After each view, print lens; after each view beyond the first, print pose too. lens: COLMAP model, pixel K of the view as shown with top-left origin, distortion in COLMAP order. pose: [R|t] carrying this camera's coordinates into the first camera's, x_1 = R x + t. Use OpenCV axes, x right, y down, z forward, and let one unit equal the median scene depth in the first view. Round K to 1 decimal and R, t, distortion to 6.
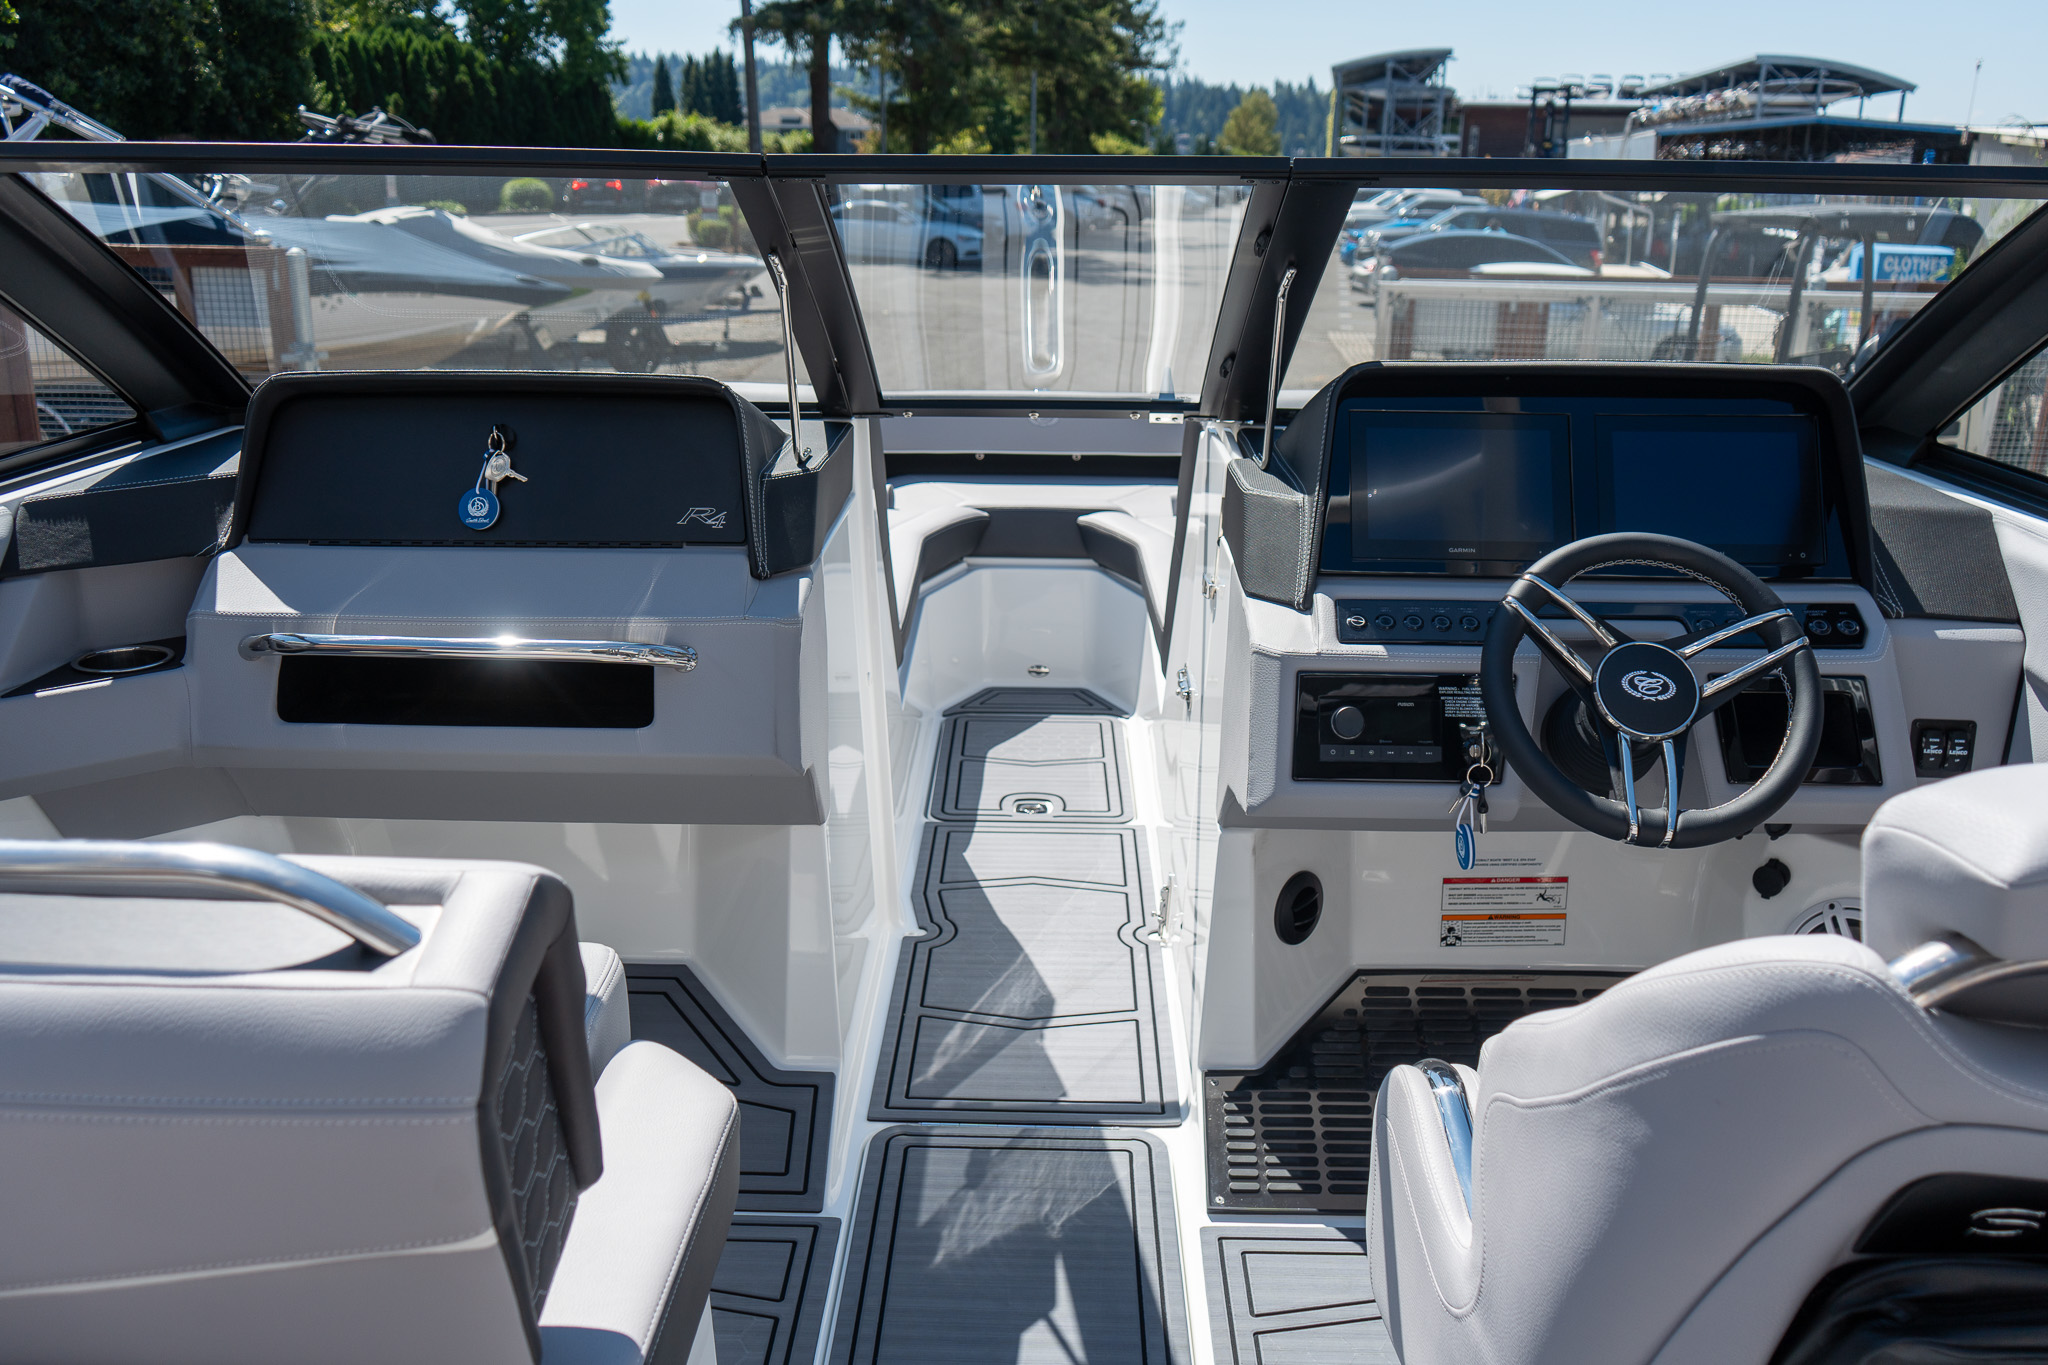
lens RADIAL K [[1657.4, 0, 1039.9], [0, 1657.4, 682.3], [0, 0, 1]] dist [-0.012981, 0.003852]
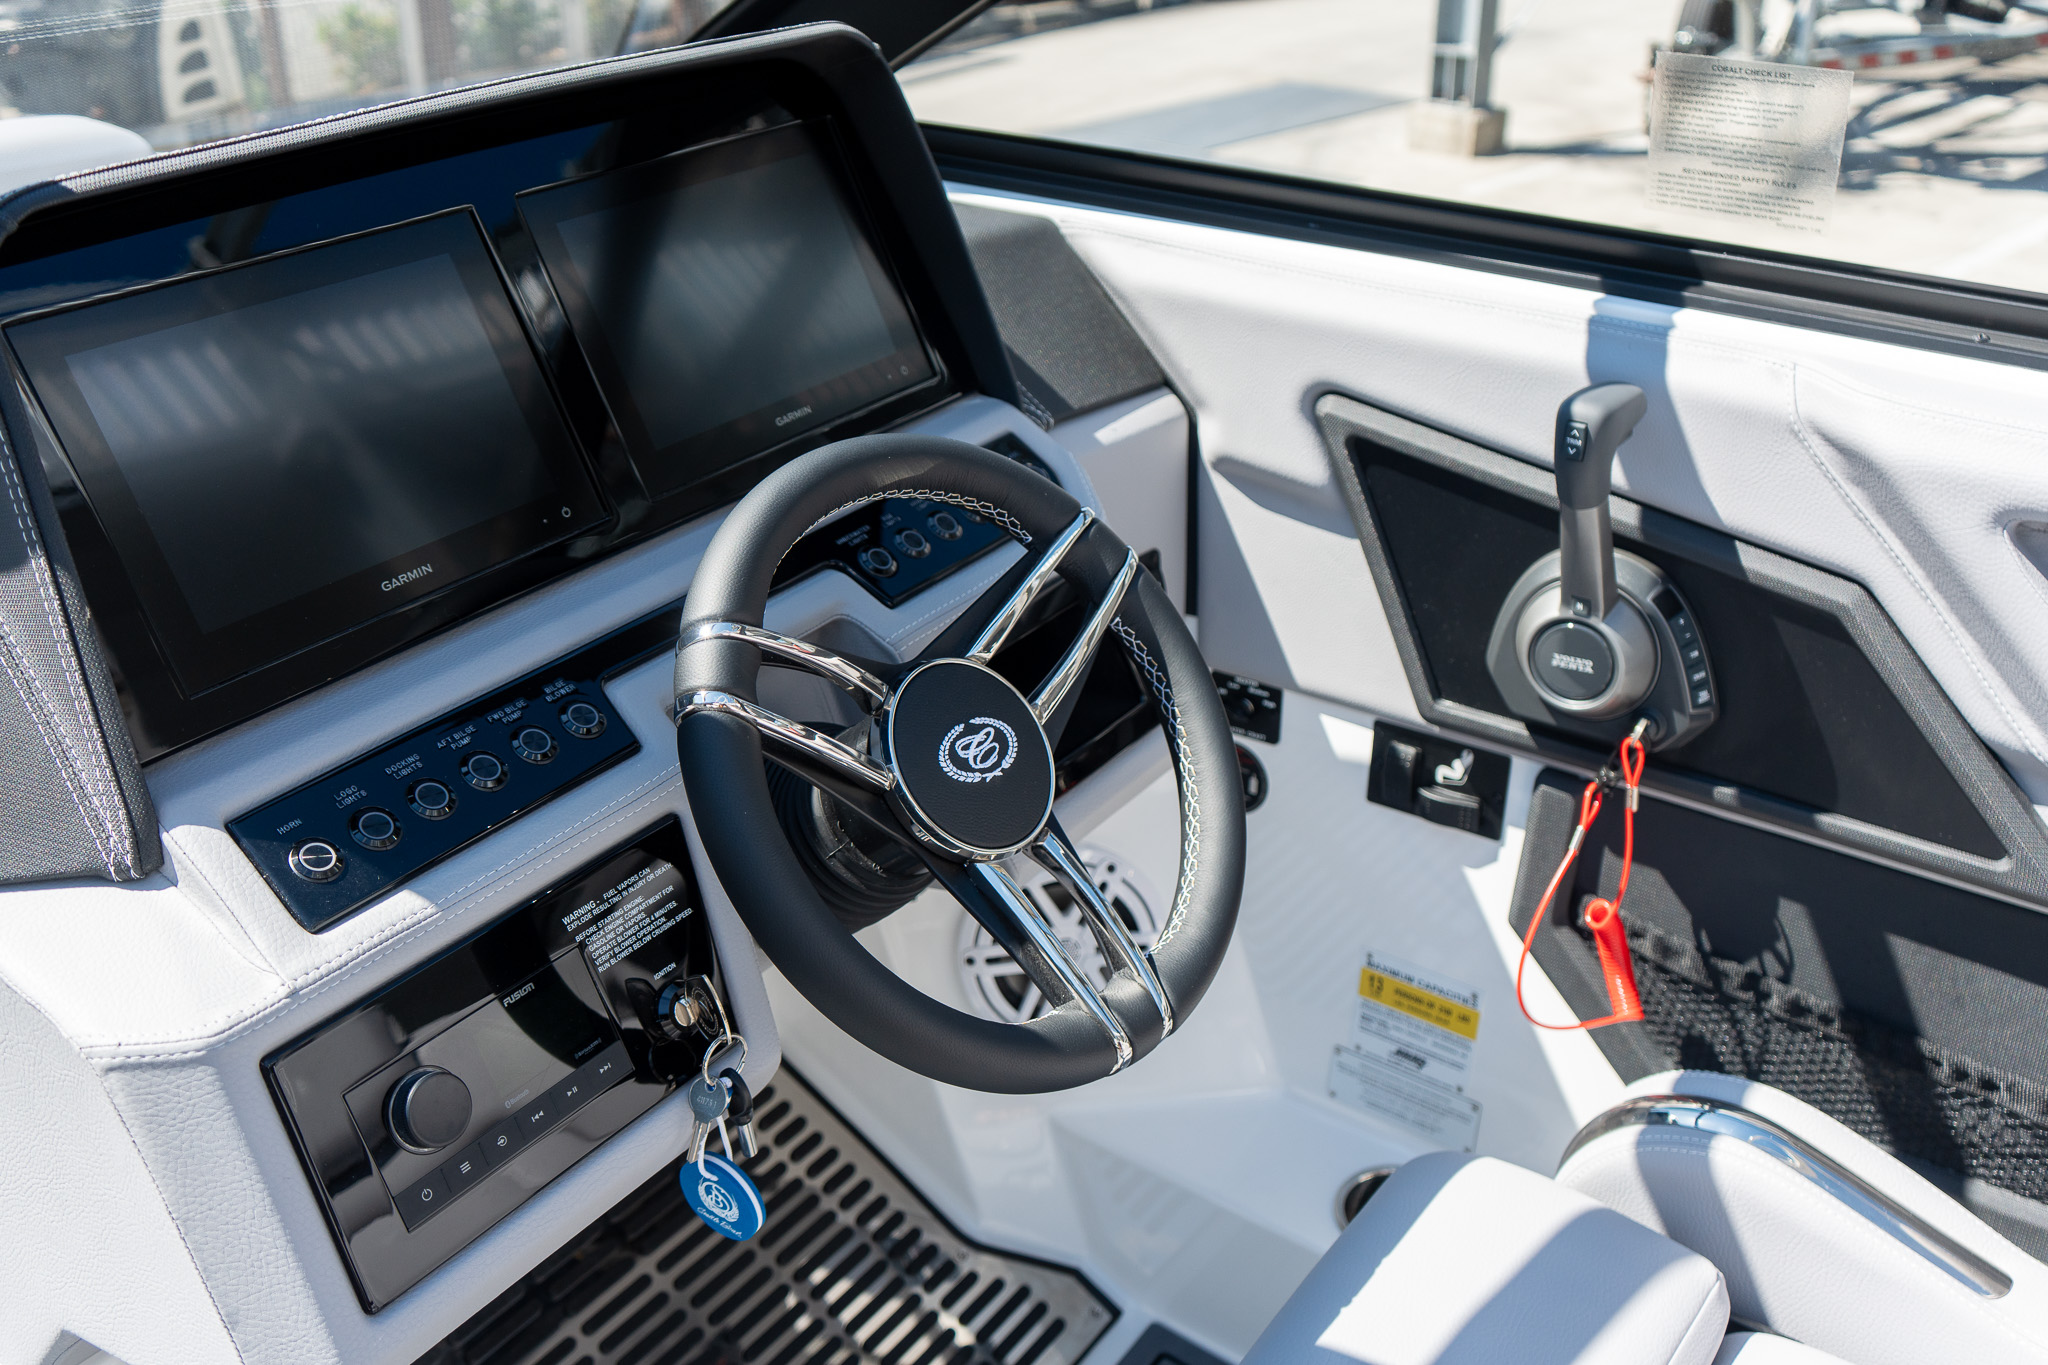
lens RADIAL K [[1902.3, 0, 1024.0], [0, 1902.3, 682.5], [0, 0, 1]] dist [0.012729, 0.005706]
pose [[0.573127, -0.390706, 0.720330, -0.019172], [0.255058, 0.920411, 0.296294, -0.141250], [-0.778763, 0.013912, 0.627164, 0.495459]]
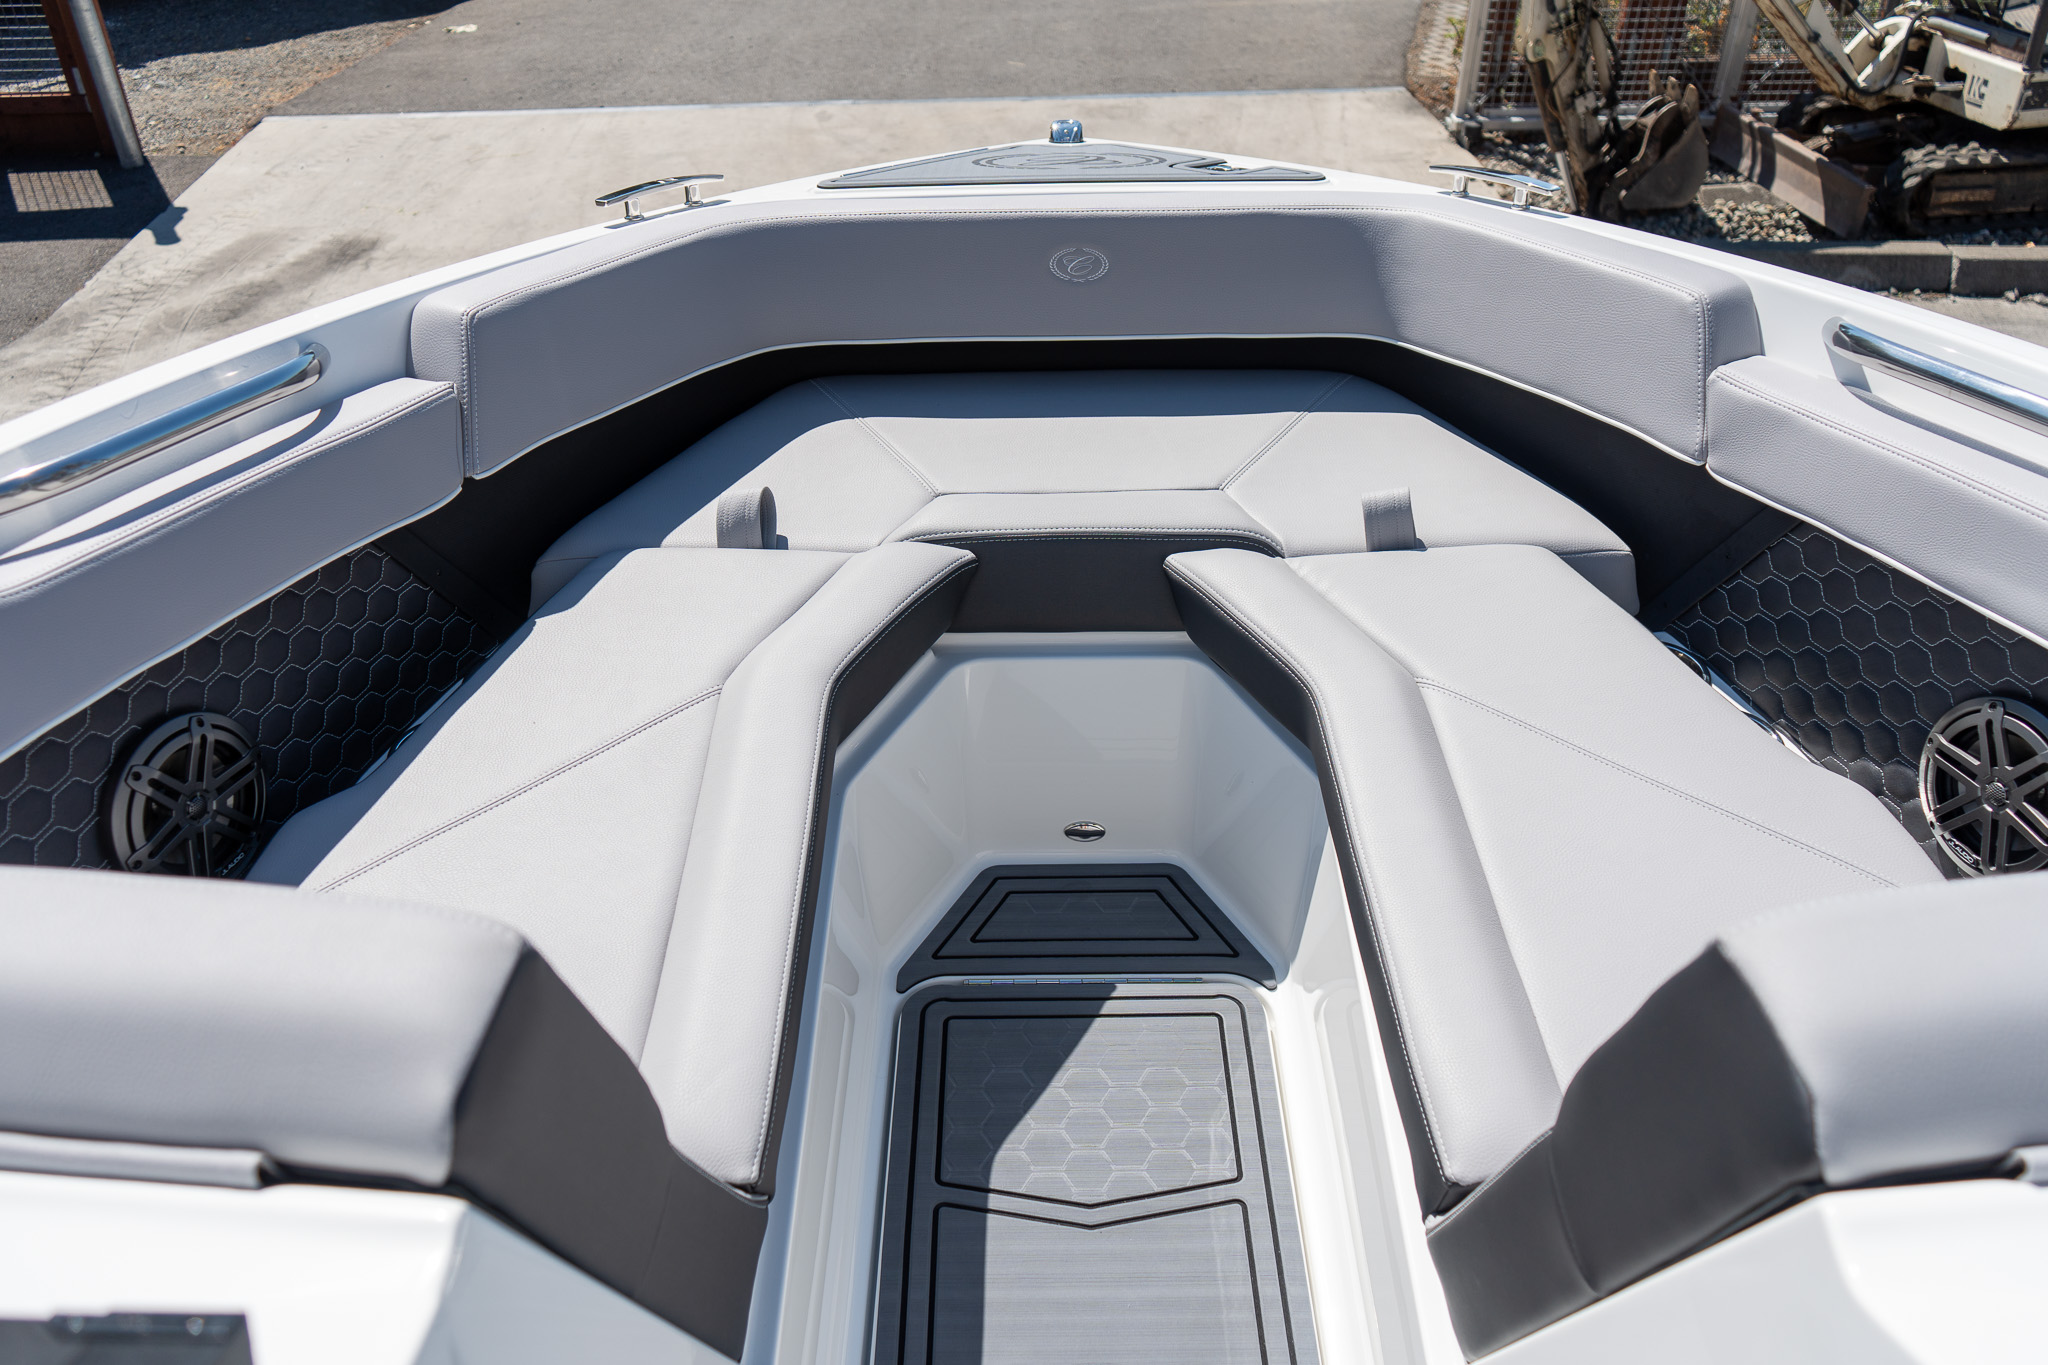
lens RADIAL K [[1635.0, 0, 1010.2], [0, 1635.0, 687.1], [0, 0, 1]] dist [-0.007377, 0.002108]
pose [[0.999459, -0.024806, -0.021574, -0.020355], [0.030334, 0.948823, 0.314347, -0.362871], [0.012673, -0.314831, 0.949063, 0.936852]]
